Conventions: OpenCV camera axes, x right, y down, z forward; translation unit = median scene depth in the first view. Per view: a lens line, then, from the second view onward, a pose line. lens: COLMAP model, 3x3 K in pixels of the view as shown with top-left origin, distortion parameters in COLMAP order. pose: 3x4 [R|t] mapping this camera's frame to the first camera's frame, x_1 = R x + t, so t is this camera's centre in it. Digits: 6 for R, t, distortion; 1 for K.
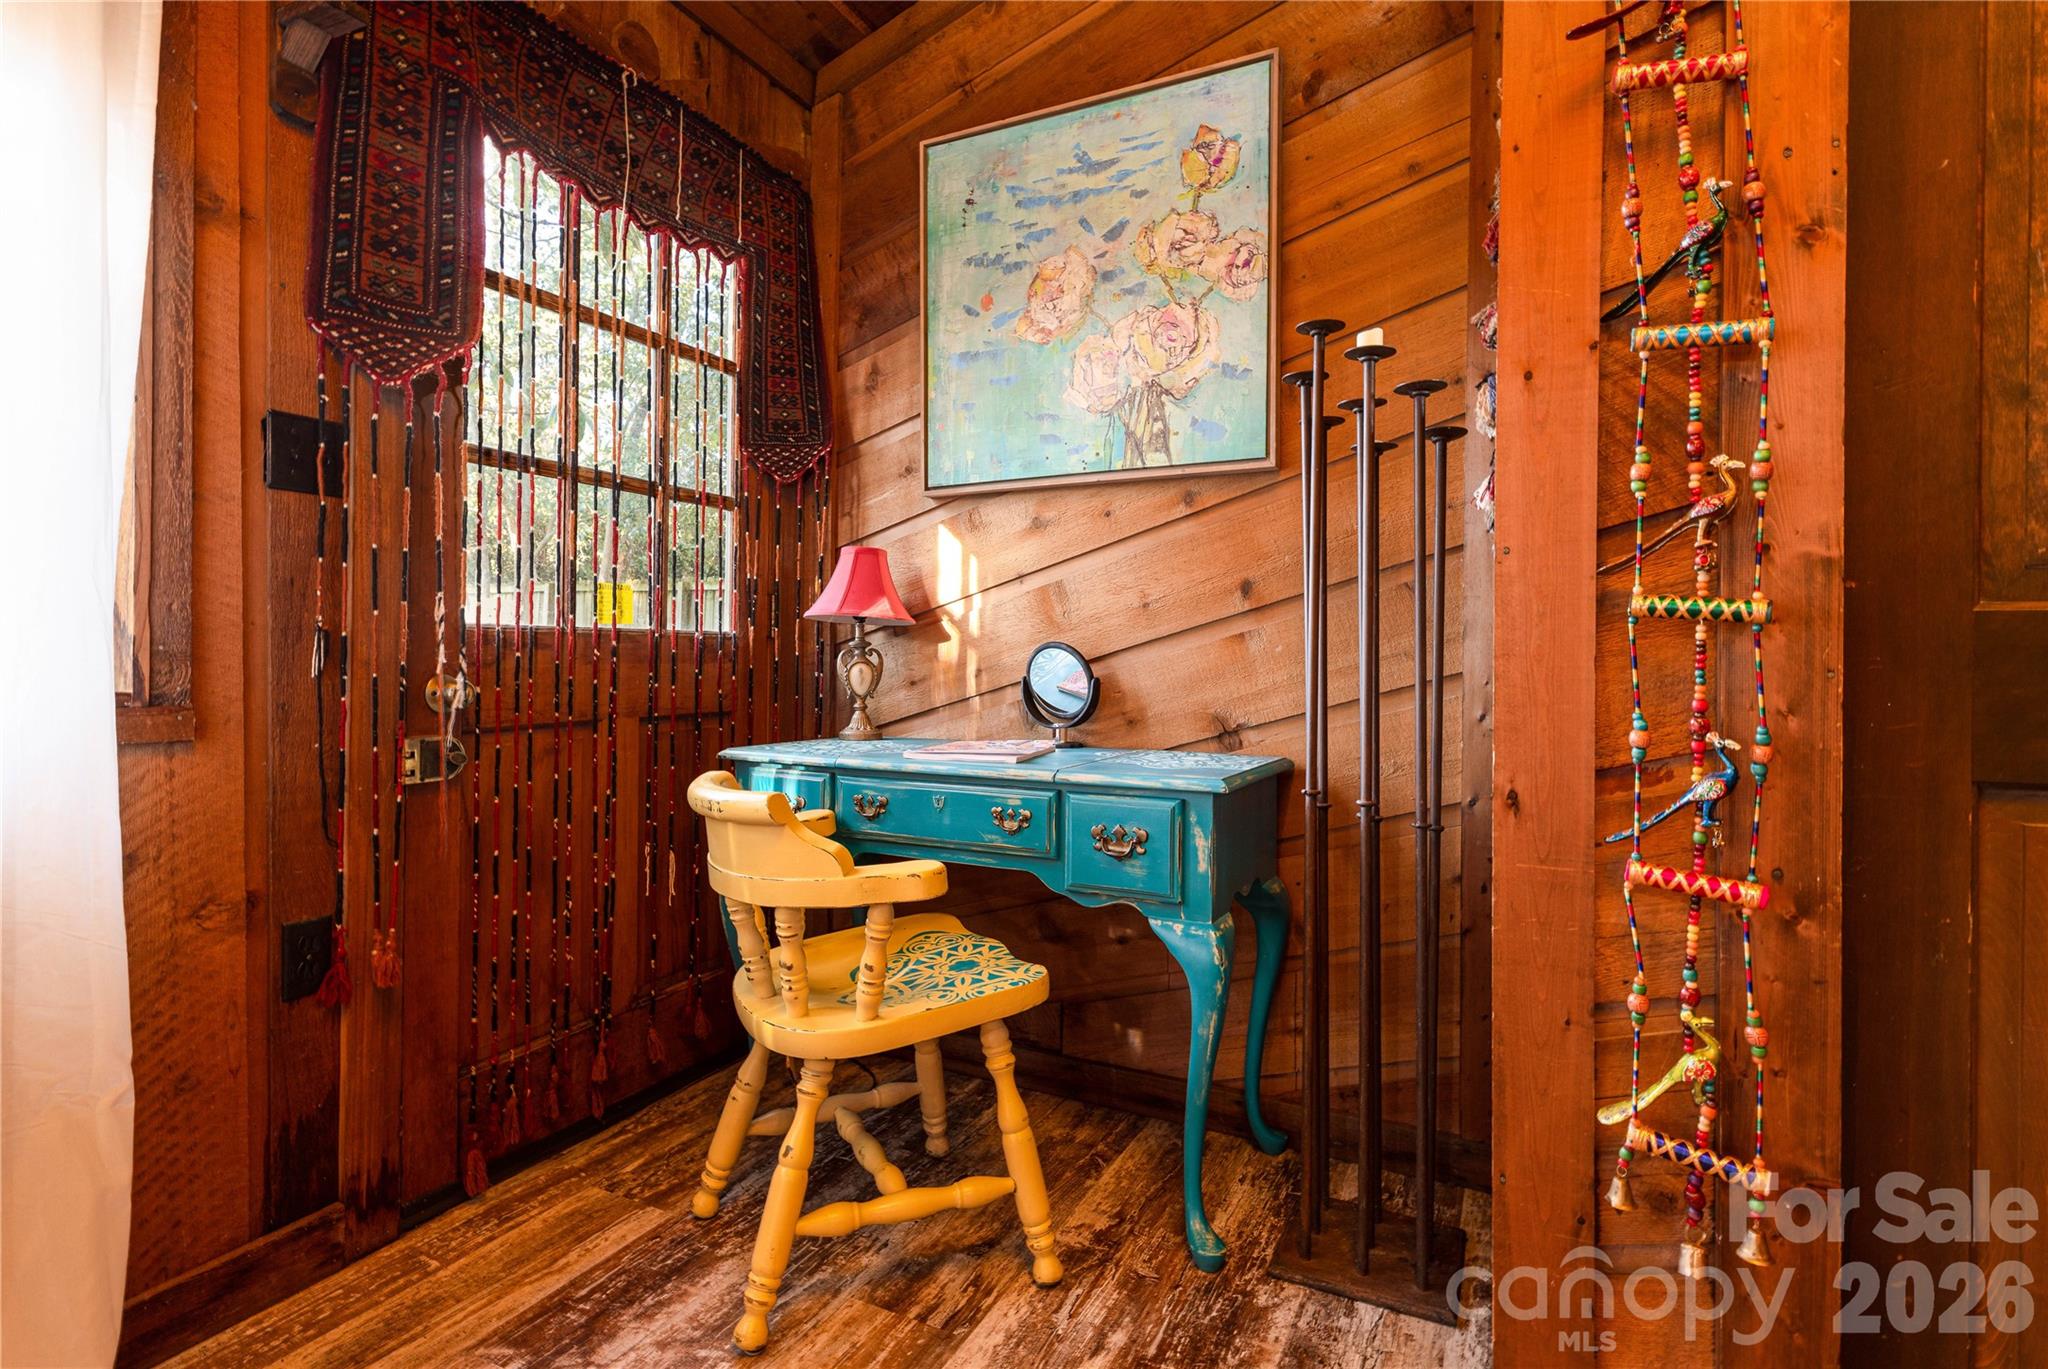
lens RADIAL K [[1006.9, 0, 1026.2], [0, 1006.9, 665.3], [0, 0, 1]] dist [-0.000105, -0.000139]
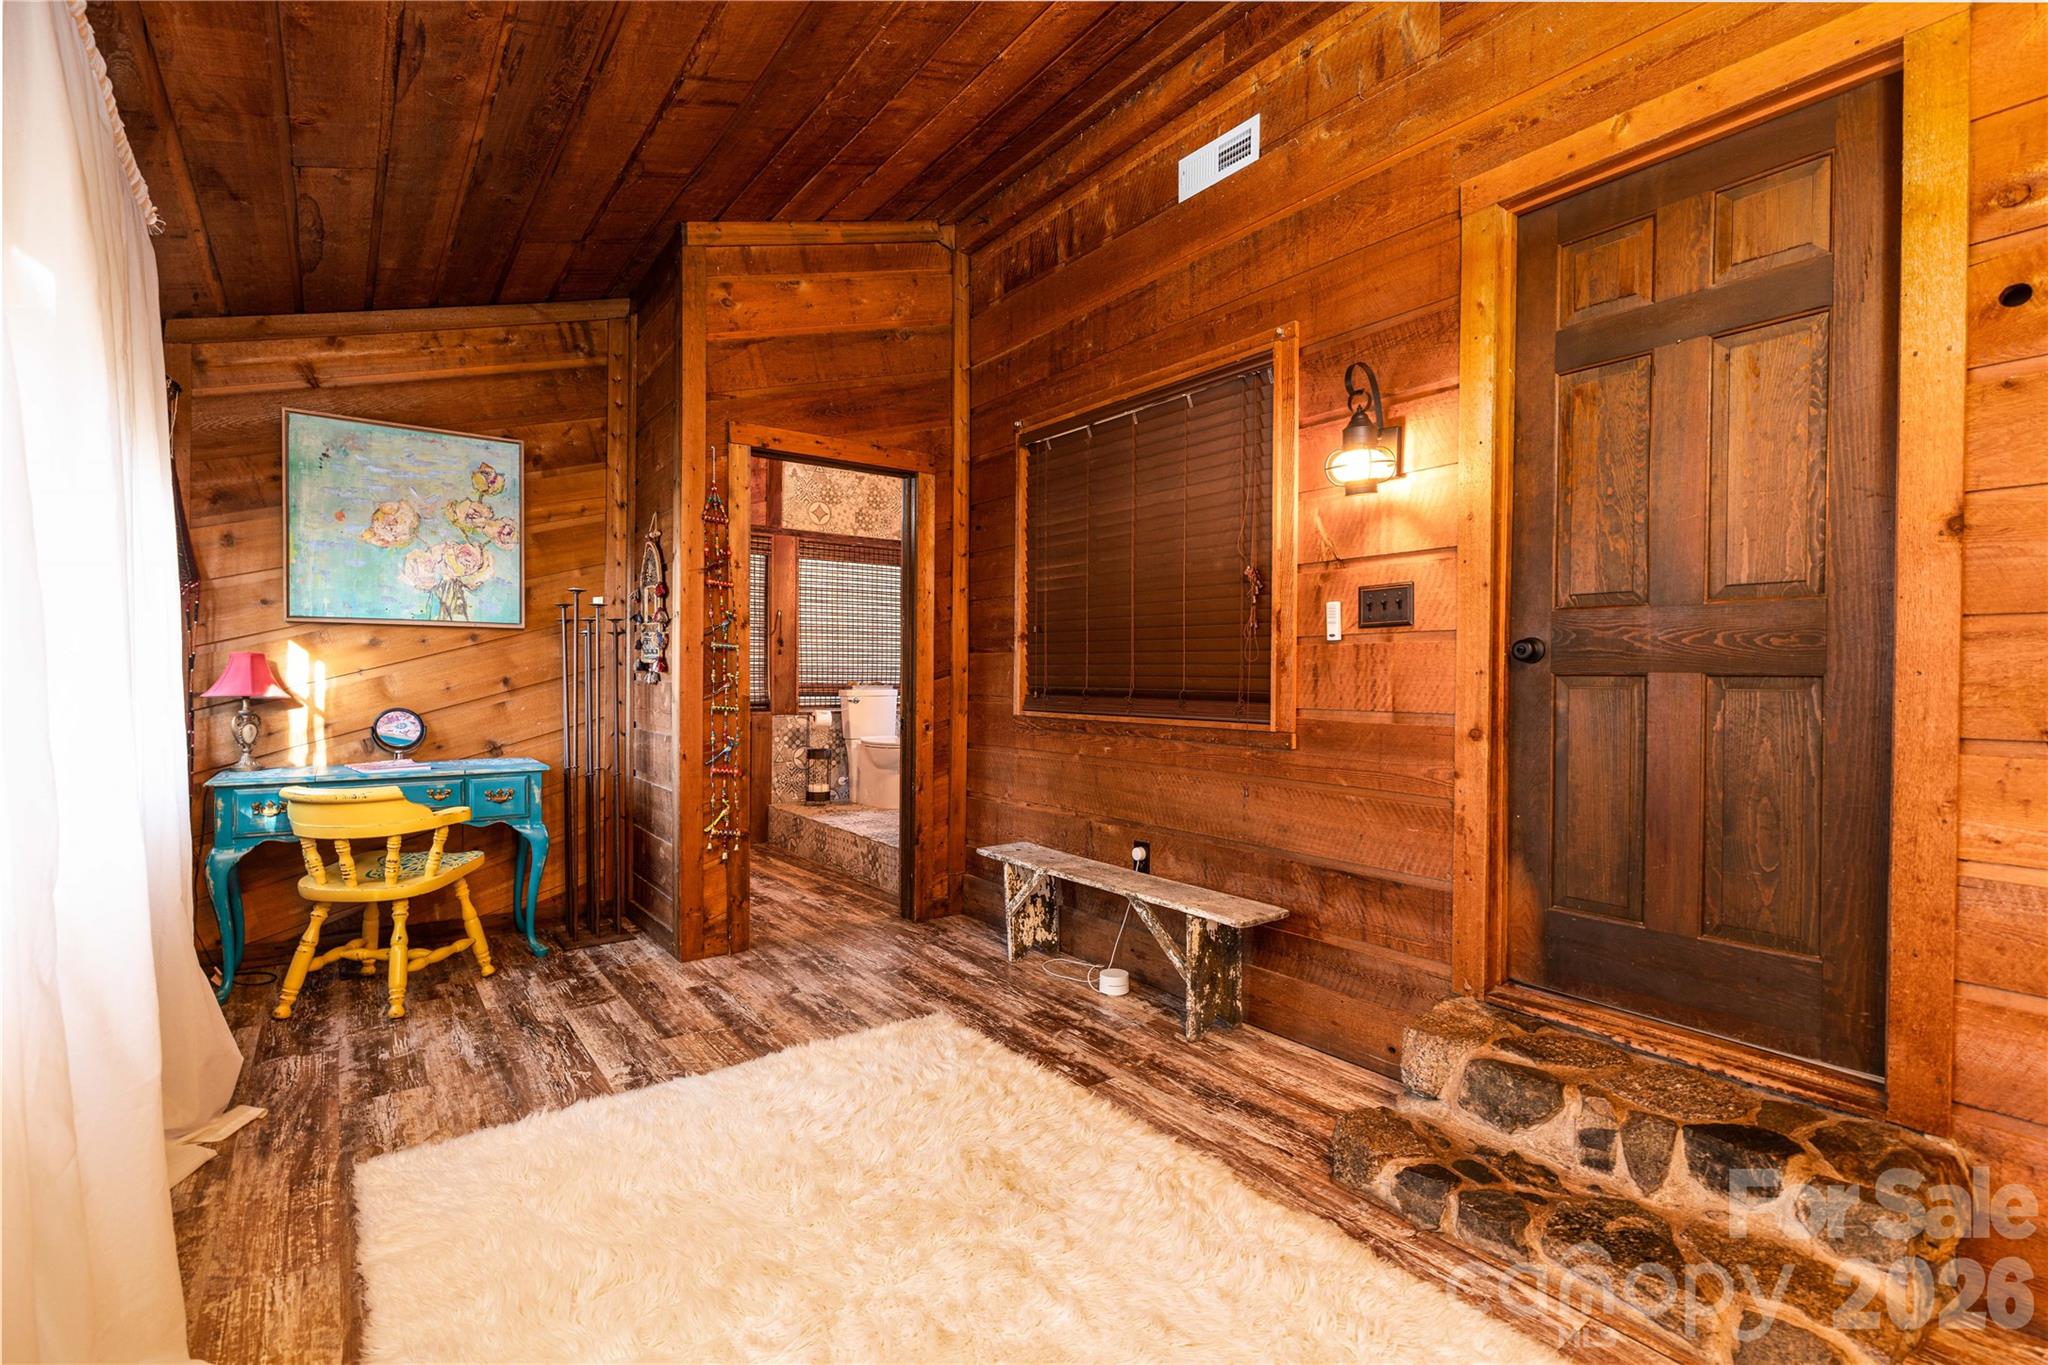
lens RADIAL K [[940.4, 0, 1027.1], [0, 940.4, 680.0], [0, 0, 1]] dist [0.001489, 0.000359]
pose [[0.450705, -0.010077, 0.892616, -1.066480], [0.000240, 0.999938, 0.011168, -0.099907], [-0.892673, -0.004819, 0.450679, -0.900119]]
